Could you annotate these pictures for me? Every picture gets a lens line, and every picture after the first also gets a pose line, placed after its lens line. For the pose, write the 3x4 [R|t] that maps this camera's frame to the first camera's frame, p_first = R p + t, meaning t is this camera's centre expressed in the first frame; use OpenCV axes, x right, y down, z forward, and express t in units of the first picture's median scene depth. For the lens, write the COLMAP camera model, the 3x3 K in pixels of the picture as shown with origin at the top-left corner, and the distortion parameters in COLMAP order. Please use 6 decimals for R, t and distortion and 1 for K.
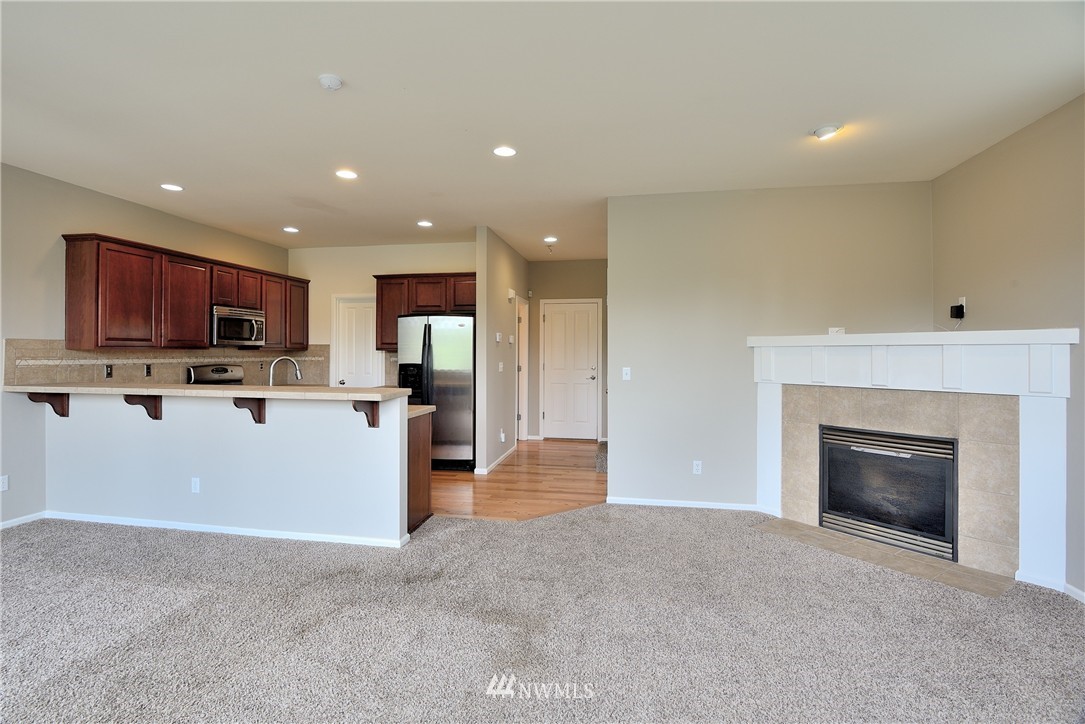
lens RADIAL K [[530.8, 0, 529.5], [0, 530.8, 349.7], [0, 0, 1]] dist [-0.020791, -0.000266]
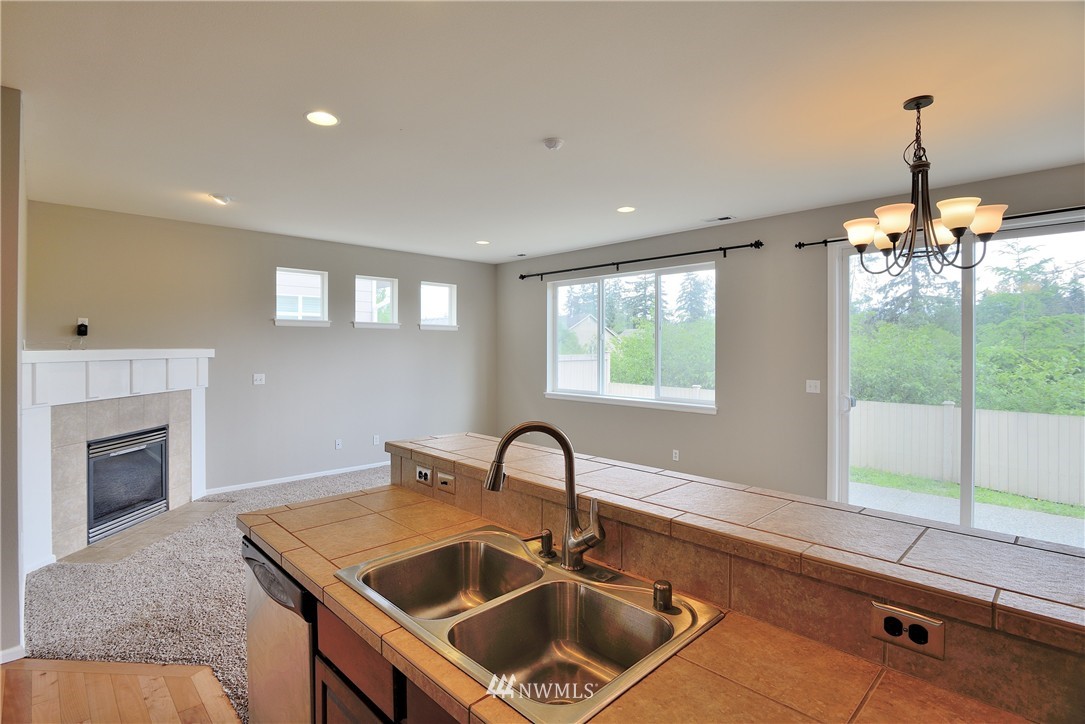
lens RADIAL K [[530.8, 0, 541.3], [0, 530.8, 345.7], [0, 0, 1]] dist [-0.020791, -0.000266]
pose [[-0.824601, -0.001097, 0.565713, -0.528212], [-0.005619, 0.999965, -0.006252, -0.025997], [-0.565686, -0.008334, -0.824578, 1.013807]]
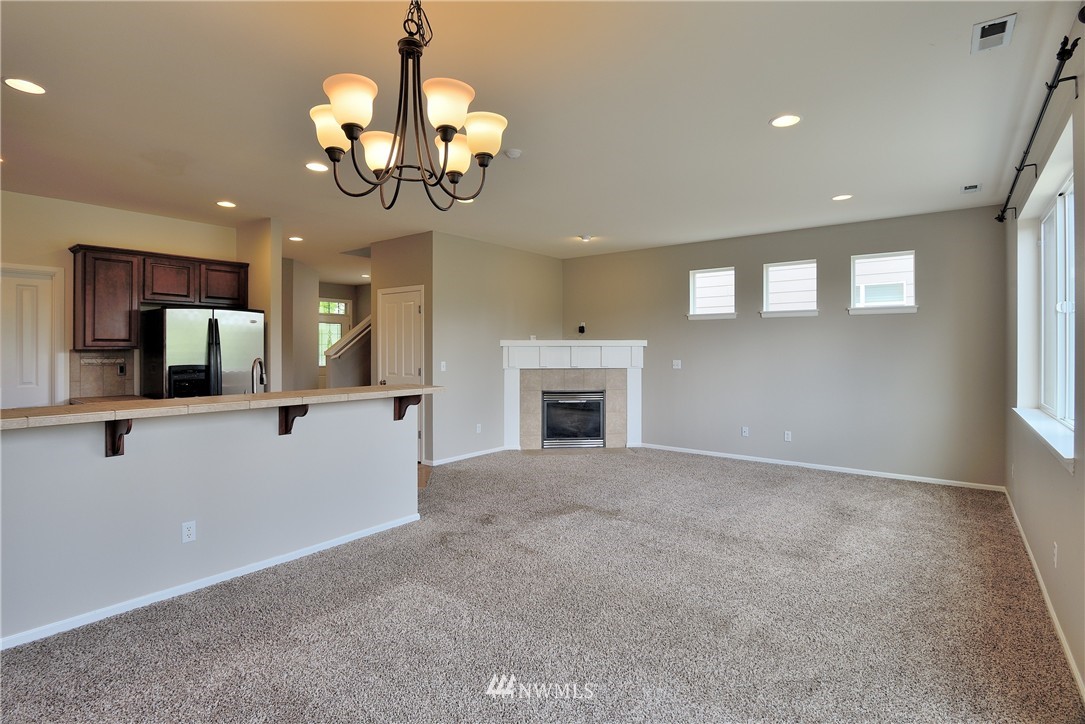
lens RADIAL K [[530.8, 0, 532.8], [0, 530.8, 348.5], [0, 0, 1]] dist [-0.020791, -0.000266]
pose [[0.459601, -0.002877, 0.888121, -0.794815], [-0.003462, 0.999981, 0.005031, -0.006271], [-0.888119, -0.005387, 0.459582, 0.163968]]
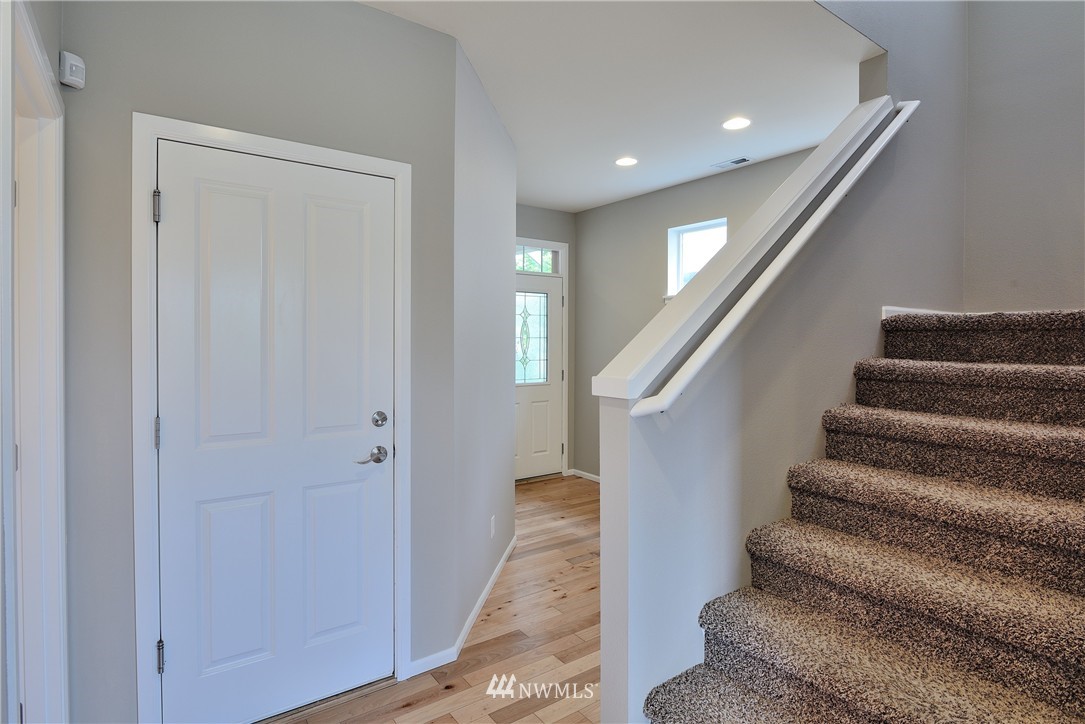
lens RADIAL K [[554.6, 0, 536.6], [0, 554.6, 345.7], [0, 0, 1]] dist [-0.016613, 0.000075]
pose [[0.680220, -0.007955, 0.732965, -0.047126], [-0.009989, 0.999748, 0.020121, -0.013252], [-0.732940, -0.021008, 0.679969, 1.119537]]
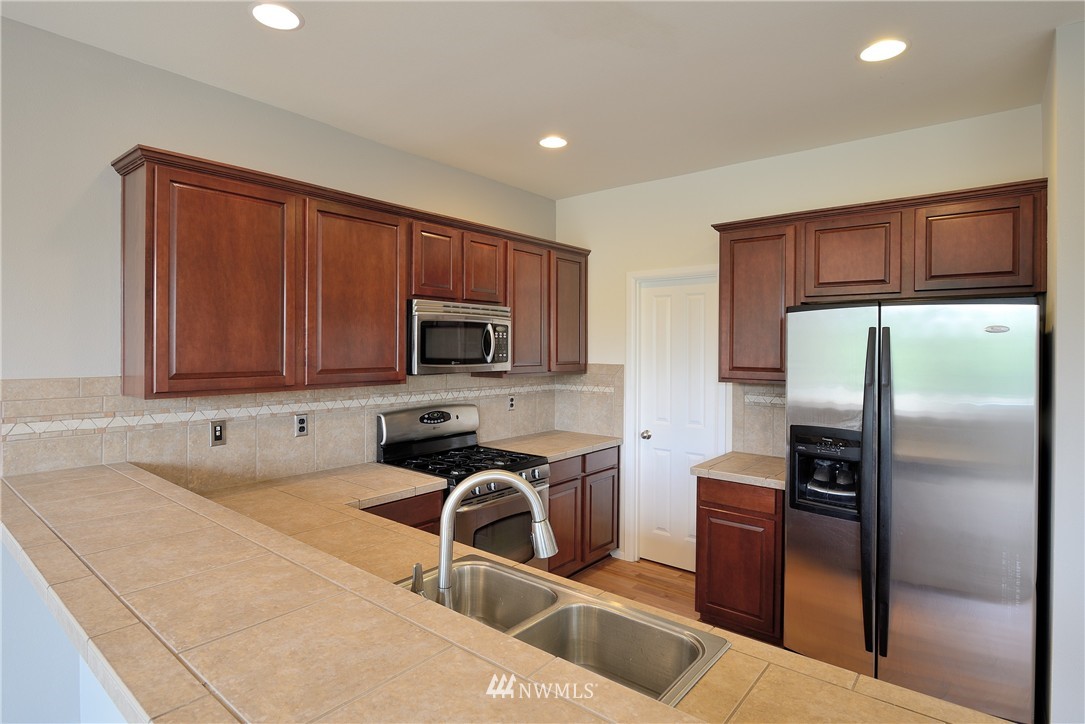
lens RADIAL K [[567.0, 0, 524.0], [0, 567.0, 352.7], [0, 0, 1]] dist [-0.016475, 0.000253]
pose [[0.870313, 0.006228, -0.492459, -0.239053], [-0.000541, 0.999932, 0.011691, -0.038510], [0.492498, -0.009908, 0.870257, 0.586951]]
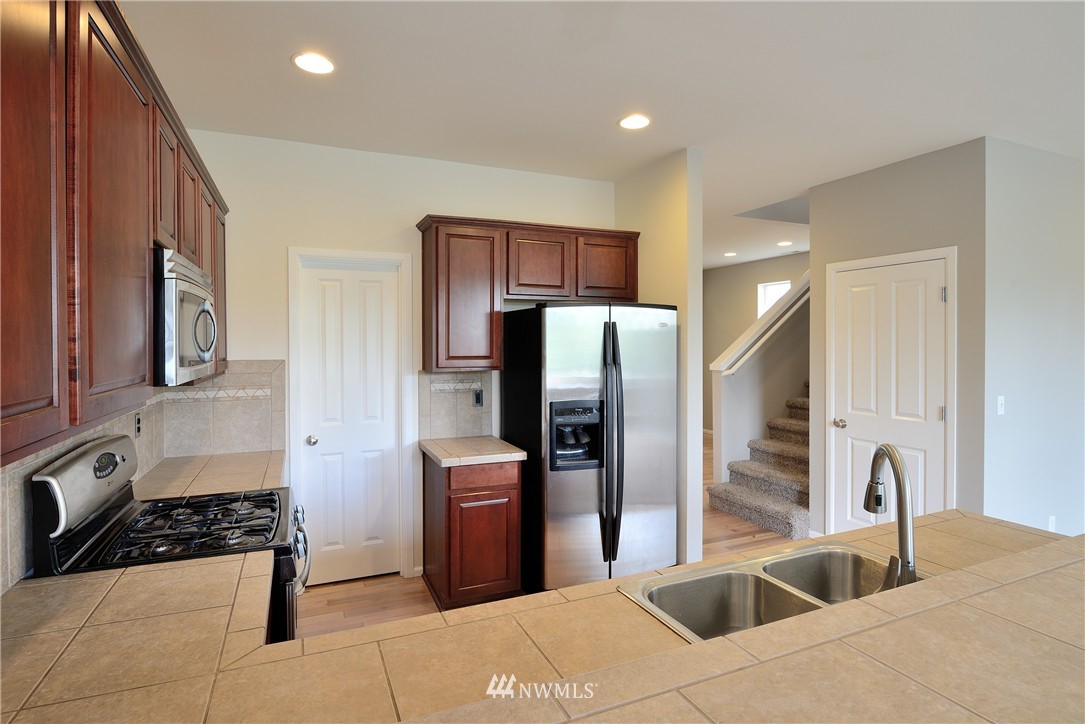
lens RADIAL K [[554.6, 0, 527.0], [0, 554.6, 352.2], [0, 0, 1]] dist [-0.016613, 0.000075]
pose [[0.829642, -0.015730, 0.558075, -0.623749], [0.002691, 0.999704, 0.024178, -0.035579], [-0.558290, -0.018557, 0.829438, 0.667395]]
